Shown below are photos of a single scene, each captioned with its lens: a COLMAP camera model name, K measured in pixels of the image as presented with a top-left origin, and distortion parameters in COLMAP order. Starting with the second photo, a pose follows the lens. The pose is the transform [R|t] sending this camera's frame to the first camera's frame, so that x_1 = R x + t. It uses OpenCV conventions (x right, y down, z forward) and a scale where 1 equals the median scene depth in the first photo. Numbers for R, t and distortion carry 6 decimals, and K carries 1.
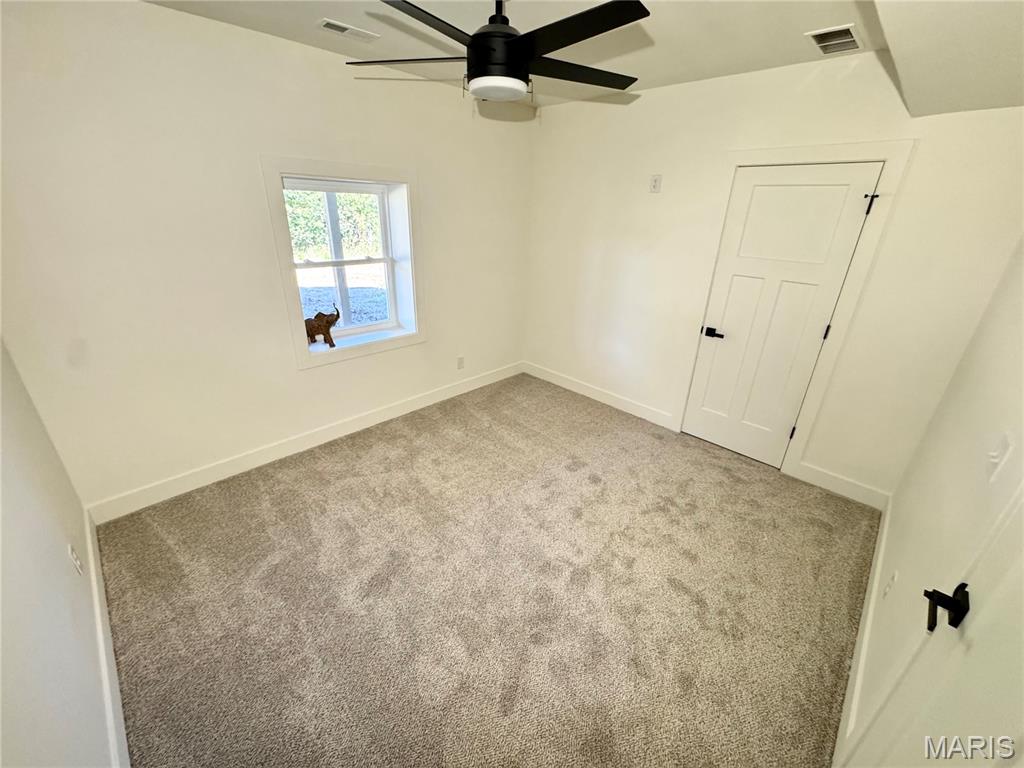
lens RADIAL K [[408.7, 0, 512.0], [0, 408.7, 384.0], [0, 0, 1]] dist [0.000179, 0.000033]
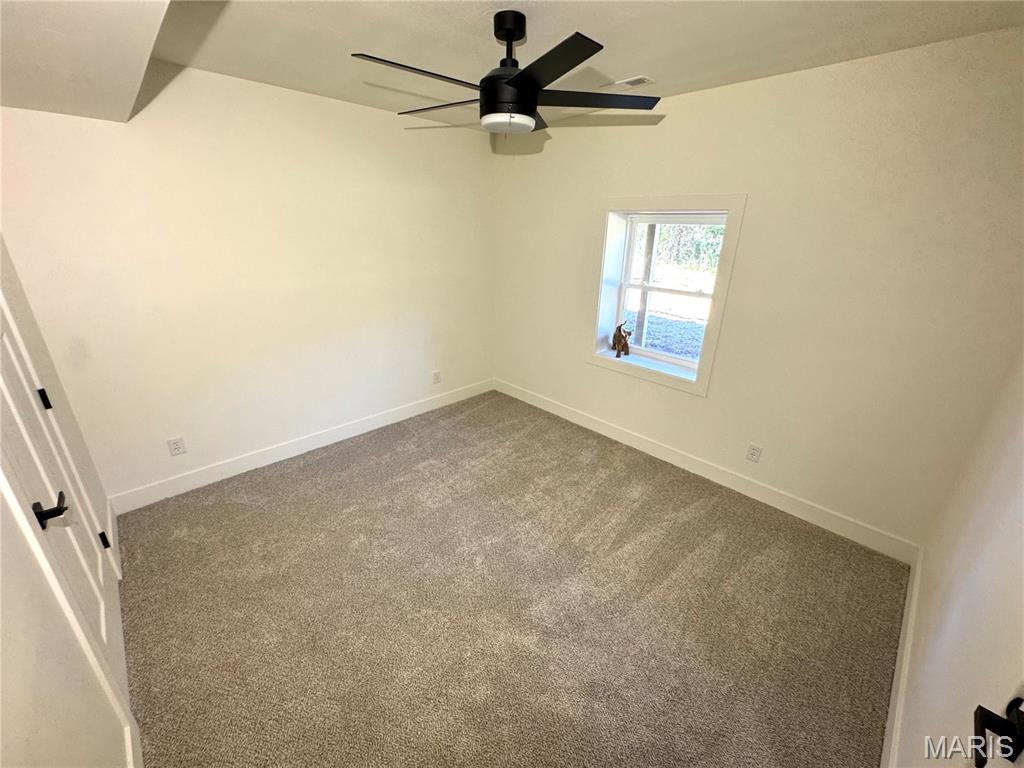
lens RADIAL K [[408.7, 0, 512.0], [0, 408.7, 384.0], [0, 0, 1]] dist [0.000179, 0.000033]
pose [[-0.026795, 0.329259, -0.943859, 0.684807], [-0.417801, 0.854087, 0.309804, -0.265070], [0.908143, 0.402647, 0.114679, 0.652548]]
